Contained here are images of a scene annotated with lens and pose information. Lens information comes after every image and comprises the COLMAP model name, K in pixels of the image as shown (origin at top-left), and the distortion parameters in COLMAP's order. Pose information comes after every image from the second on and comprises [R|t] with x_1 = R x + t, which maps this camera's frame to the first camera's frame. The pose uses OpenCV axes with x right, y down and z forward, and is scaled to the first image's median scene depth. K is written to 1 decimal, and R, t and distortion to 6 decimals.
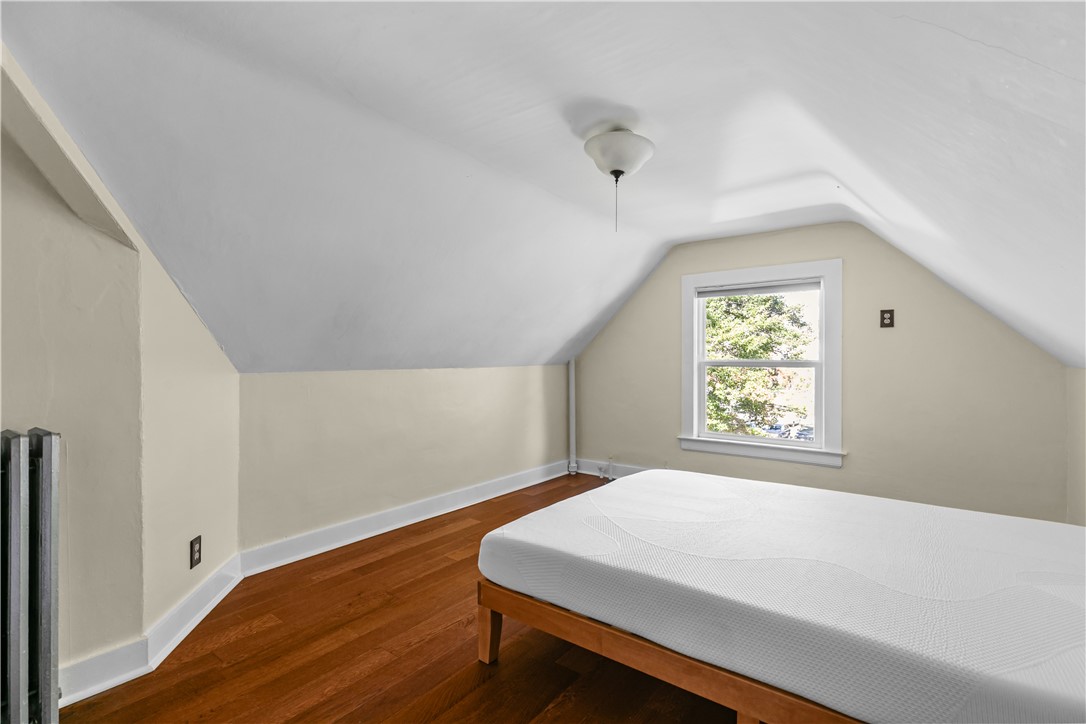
lens RADIAL K [[490.0, 0, 534.1], [0, 490.0, 362.5], [0, 0, 1]] dist [0.002806, -0.000056]
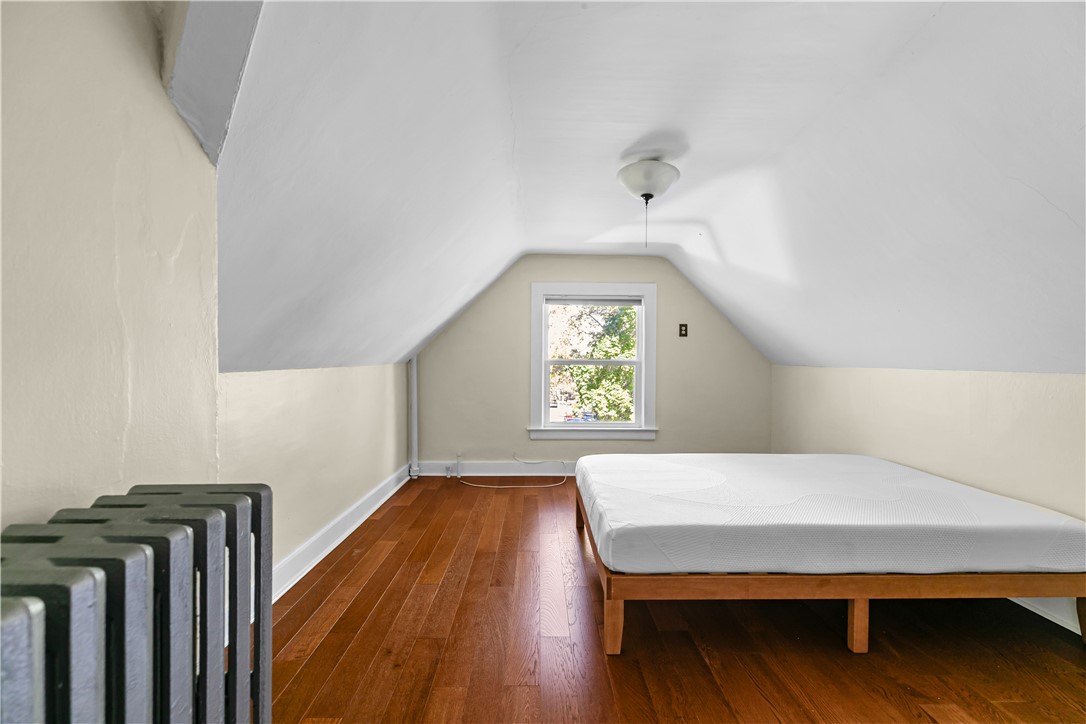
lens RADIAL K [[490.0, 0, 522.9], [0, 490.0, 361.0], [0, 0, 1]] dist [0.002806, -0.000056]
pose [[0.787677, 0.003622, 0.616078, -0.480540], [-0.003418, 0.999993, -0.001510, 0.001651], [-0.616079, -0.000916, 0.787684, 0.171438]]
